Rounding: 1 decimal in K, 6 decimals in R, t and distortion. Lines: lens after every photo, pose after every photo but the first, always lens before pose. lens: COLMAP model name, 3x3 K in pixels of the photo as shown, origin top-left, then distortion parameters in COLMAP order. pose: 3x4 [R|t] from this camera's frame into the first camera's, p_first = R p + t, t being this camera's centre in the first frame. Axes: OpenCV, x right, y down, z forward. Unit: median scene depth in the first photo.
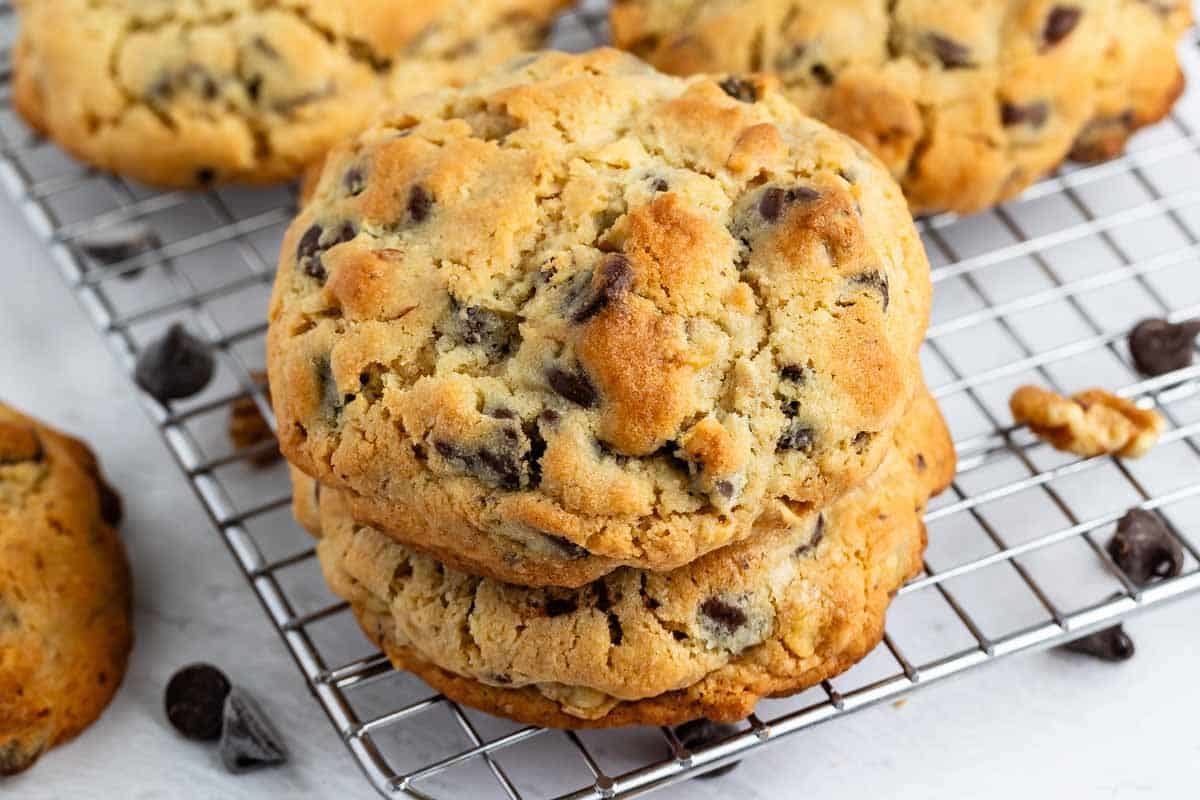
lens RADIAL K [[6534.8, 0, 600.0], [0, 6534.8, 400.0], [0, 0, 1]] dist [-5.603031, 6.671939]
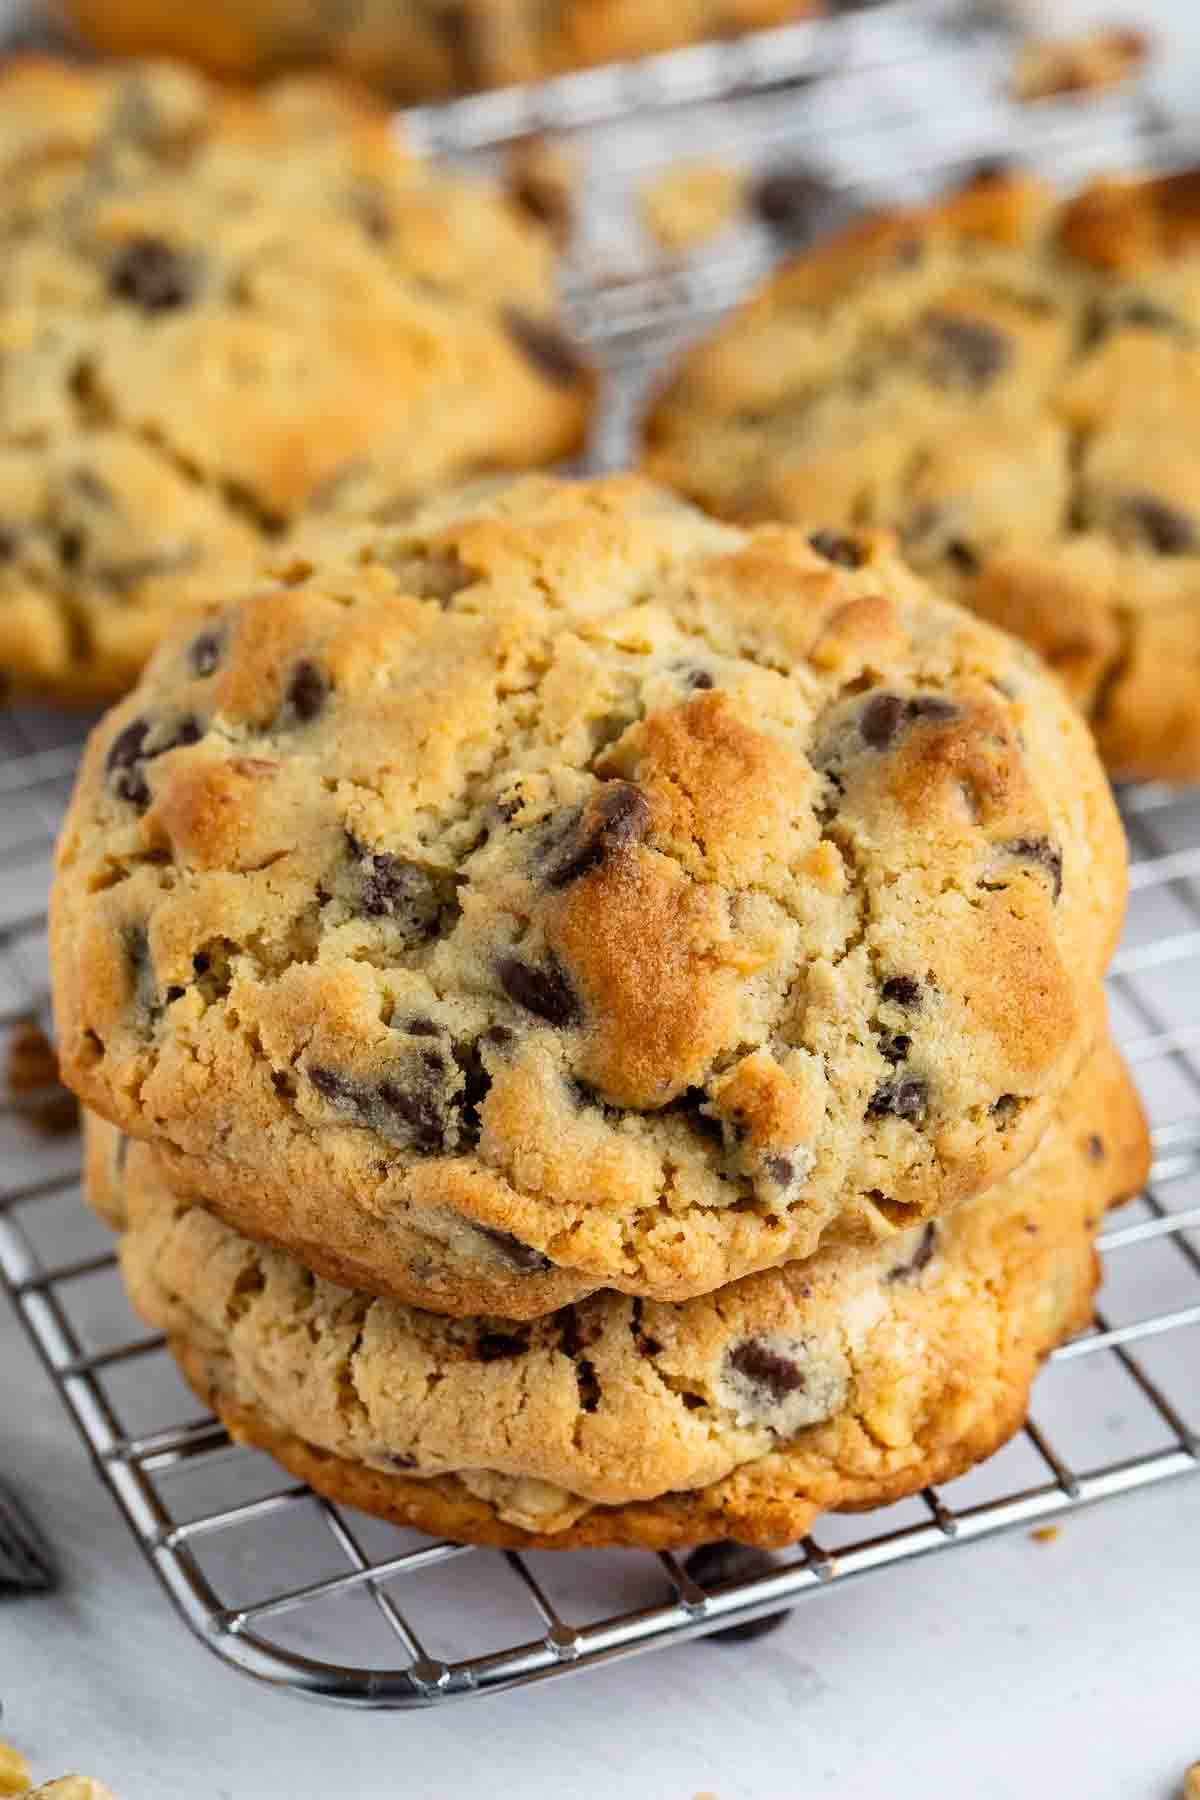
lens RADIAL K [[8820.5, 0, 621.0], [0, 8820.5, 898.1], [0, 0, 1]] dist [-3.764161, 0.189828]
pose [[0.998432, 0.055882, 0.003284, 0.000242], [-0.055752, 0.997950, -0.031419, 0.014465], [-0.005033, 0.031187, 0.999501, 0.175201]]
